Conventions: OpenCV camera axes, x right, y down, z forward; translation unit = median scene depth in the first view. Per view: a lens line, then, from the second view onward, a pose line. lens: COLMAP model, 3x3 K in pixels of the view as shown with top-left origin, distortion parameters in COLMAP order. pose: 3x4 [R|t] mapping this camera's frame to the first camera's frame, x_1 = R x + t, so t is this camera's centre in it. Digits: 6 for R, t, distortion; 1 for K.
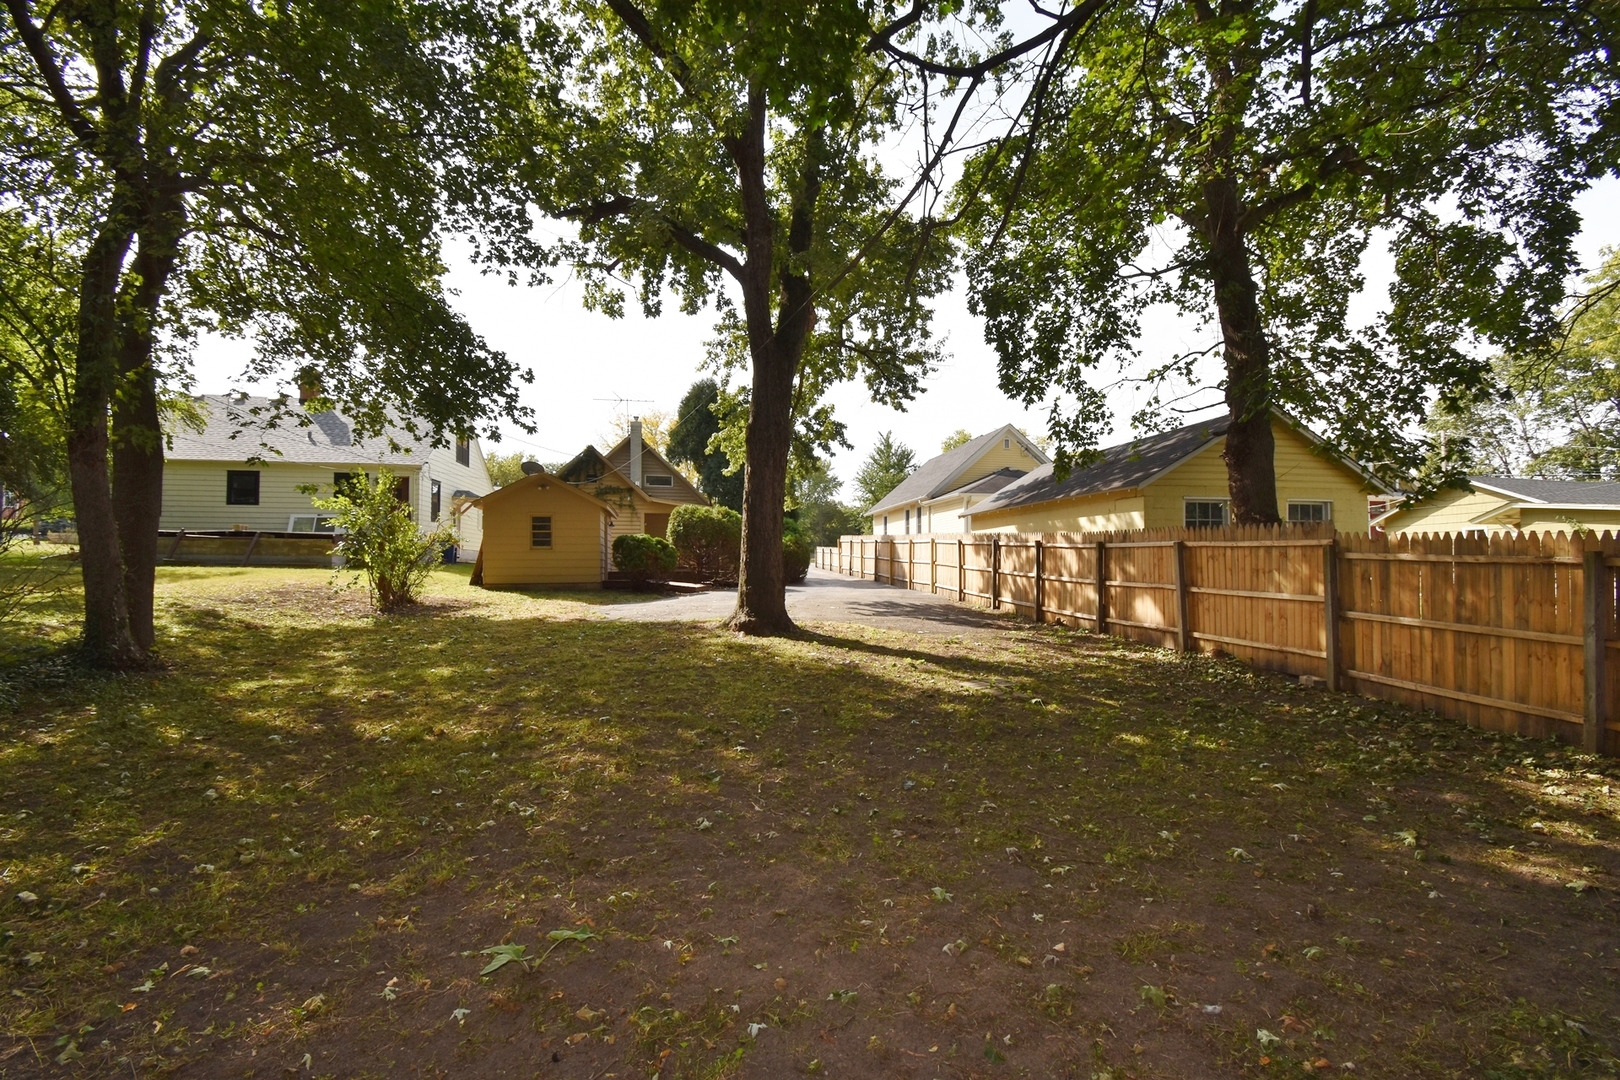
lens RADIAL K [[725.2, 0, 810.0], [0, 725.2, 540.0], [0, 0, 1]] dist [0.019303, -0.028411]
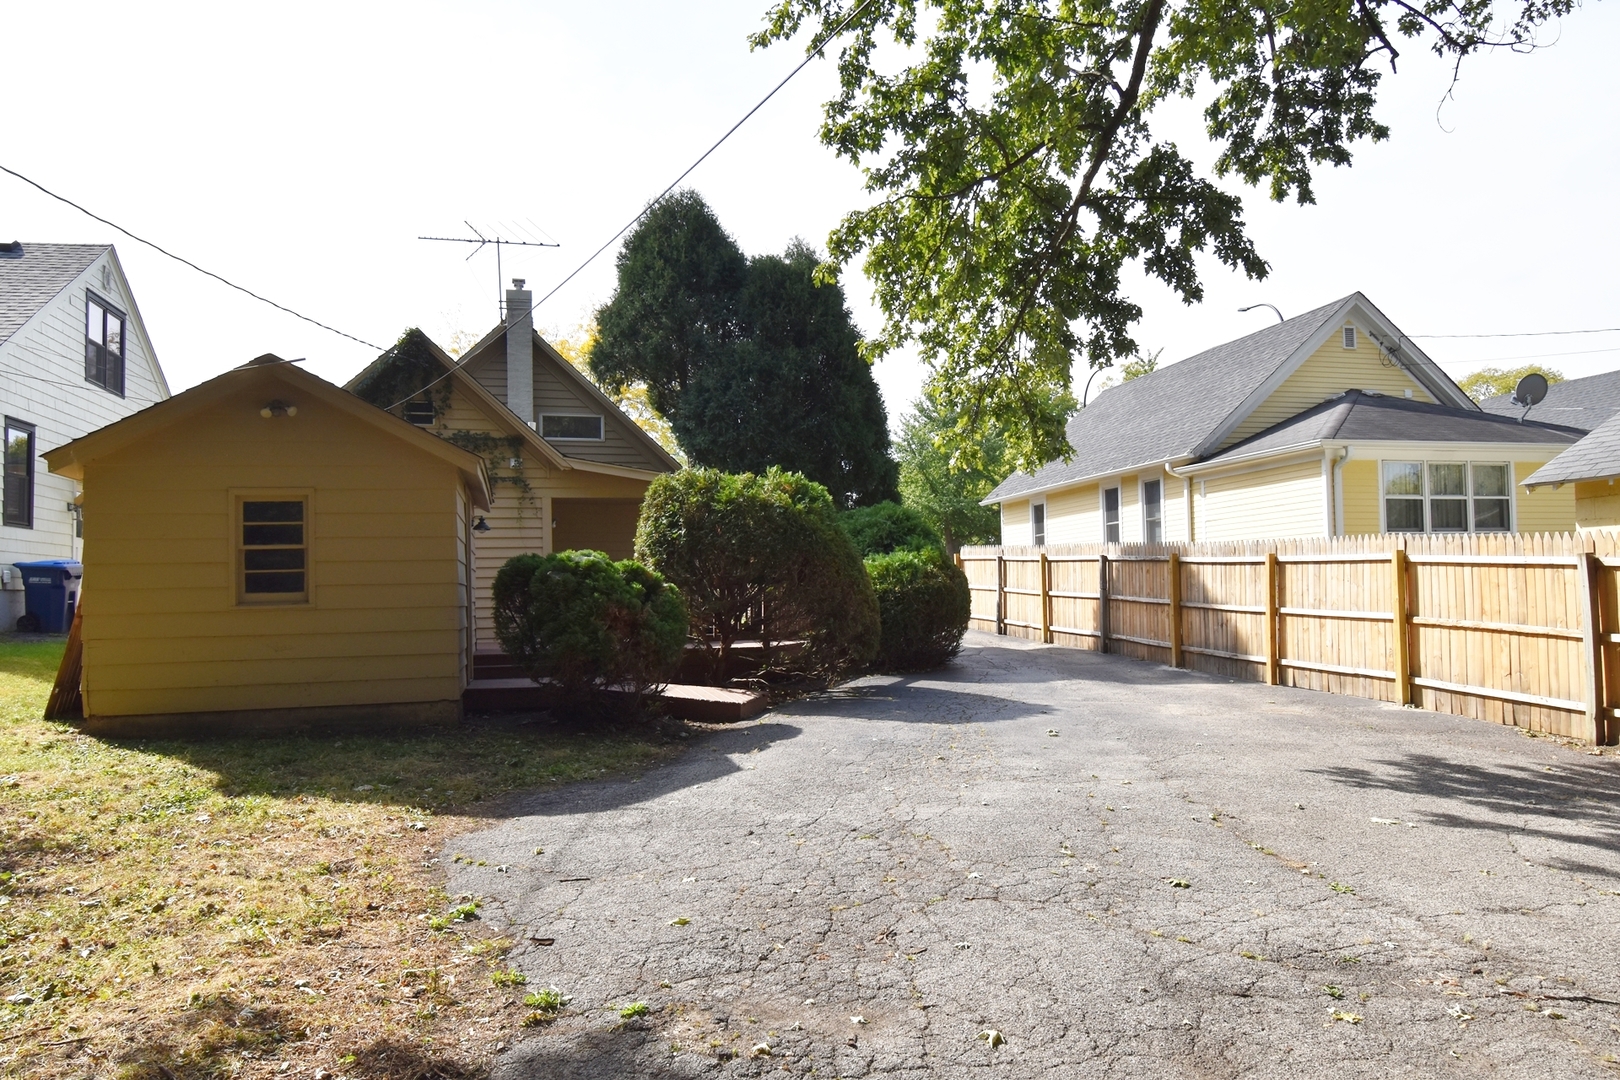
lens RADIAL K [[1097.5, 0, 810.0], [0, 1097.5, 540.0], [0, 0, 1]] dist [0.001418, 0.000398]
pose [[0.998001, -0.014599, 0.061484, -0.123805], [0.015255, 0.999831, -0.010217, -0.004992], [-0.061325, 0.011134, 0.998056, 0.383405]]
